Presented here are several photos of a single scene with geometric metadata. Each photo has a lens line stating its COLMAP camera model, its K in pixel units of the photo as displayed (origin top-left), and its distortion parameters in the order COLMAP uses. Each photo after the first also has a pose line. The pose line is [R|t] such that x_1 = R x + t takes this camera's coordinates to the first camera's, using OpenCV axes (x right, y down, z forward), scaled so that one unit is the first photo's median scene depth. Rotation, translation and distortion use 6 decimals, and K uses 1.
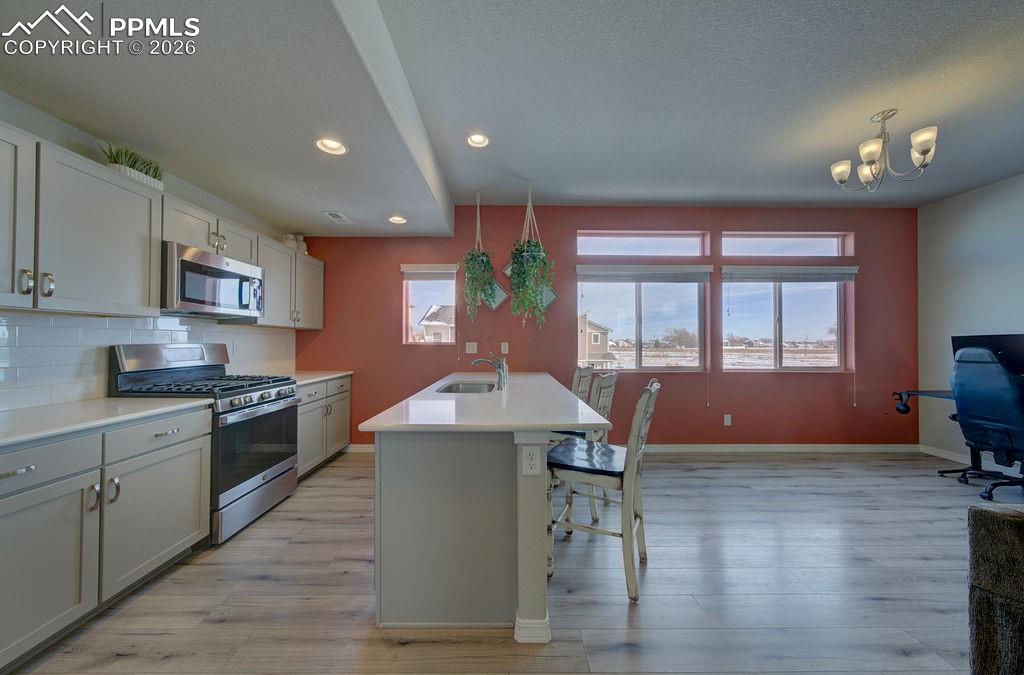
lens RADIAL K [[343.5, 0, 512.5], [0, 343.5, 337.9], [0, 0, 1]] dist [0.000264, 0.000716]
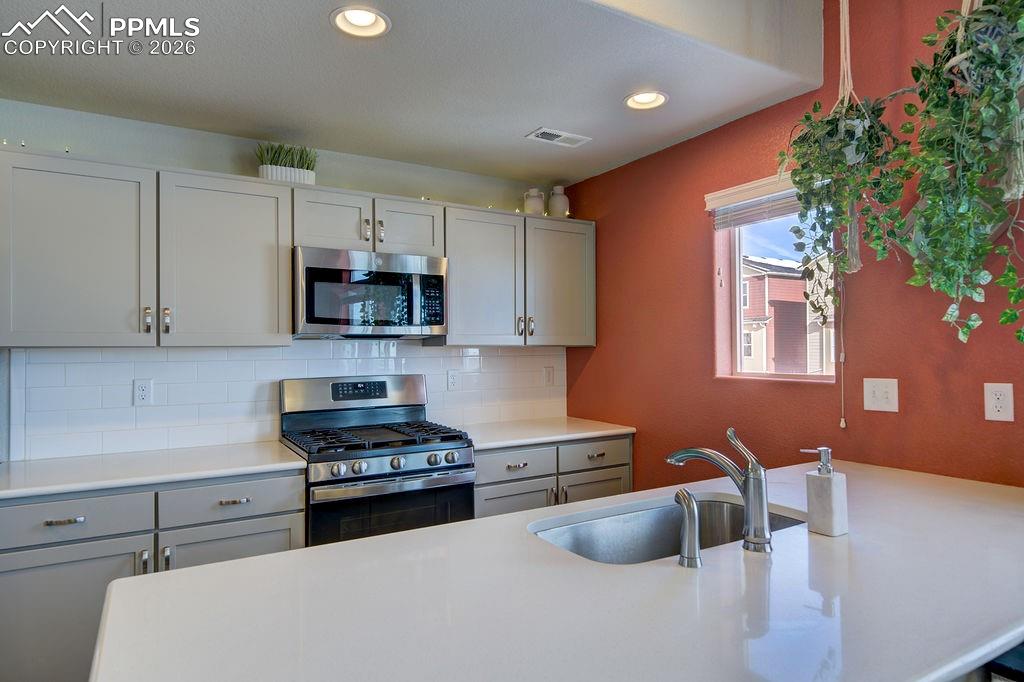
lens RADIAL K [[603.9, 0, 511.6], [0, 603.9, 344.9], [0, 0, 1]] dist [0.000810, -0.002491]
pose [[0.504987, -0.011737, -0.863047, 0.252311], [0.019320, 0.999811, -0.002292, -0.030766], [0.862911, -0.015517, 0.505118, 0.463020]]
